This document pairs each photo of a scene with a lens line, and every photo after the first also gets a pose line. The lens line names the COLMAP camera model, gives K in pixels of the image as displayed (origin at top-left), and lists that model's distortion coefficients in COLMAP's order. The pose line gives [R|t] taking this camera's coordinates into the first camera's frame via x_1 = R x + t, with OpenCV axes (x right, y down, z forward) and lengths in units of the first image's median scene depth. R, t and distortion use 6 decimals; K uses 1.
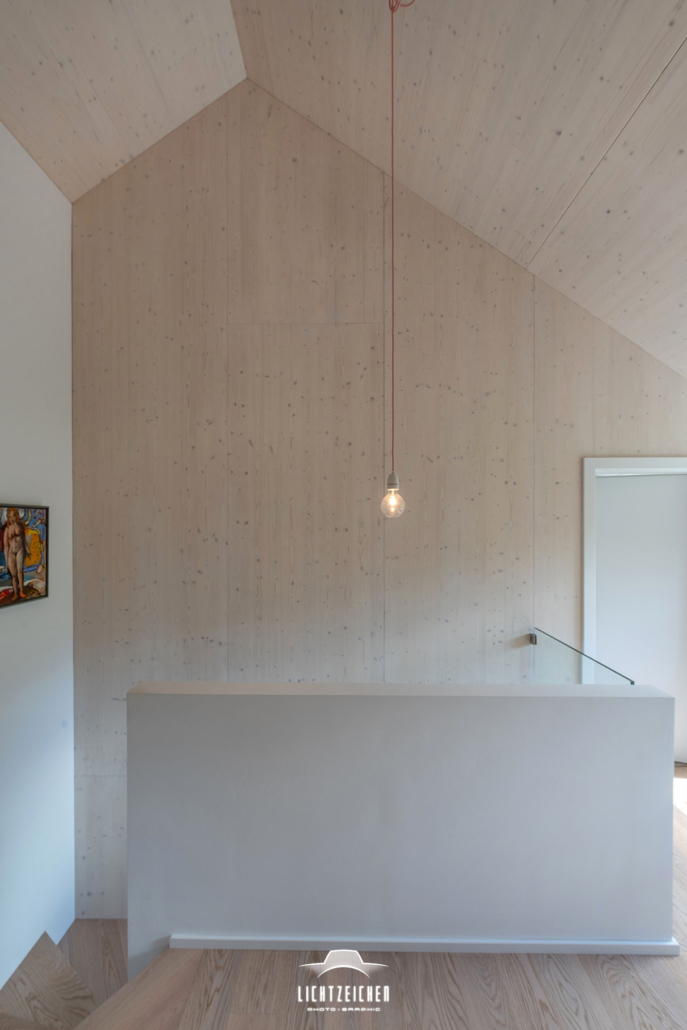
lens RADIAL K [[456.5, 0, 341.4], [0, 456.5, 538.3], [0, 0, 1]] dist [-0.002721, -0.000886]
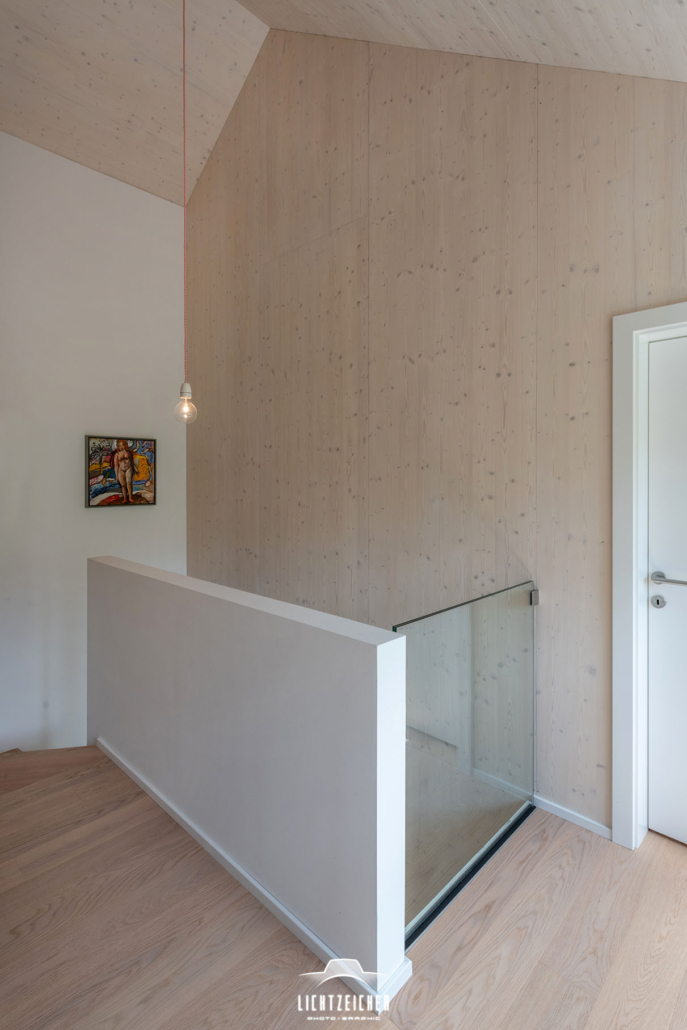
lens RADIAL K [[531.0, 0, 344.1], [0, 531.0, 498.7], [0, 0, 1]] dist [0.007359, -0.000902]
pose [[0.705556, 0.024337, -0.708236, 0.812479], [-0.019833, 0.999697, 0.014595, 0.067911], [0.708377, 0.003749, 0.705824, 0.240292]]
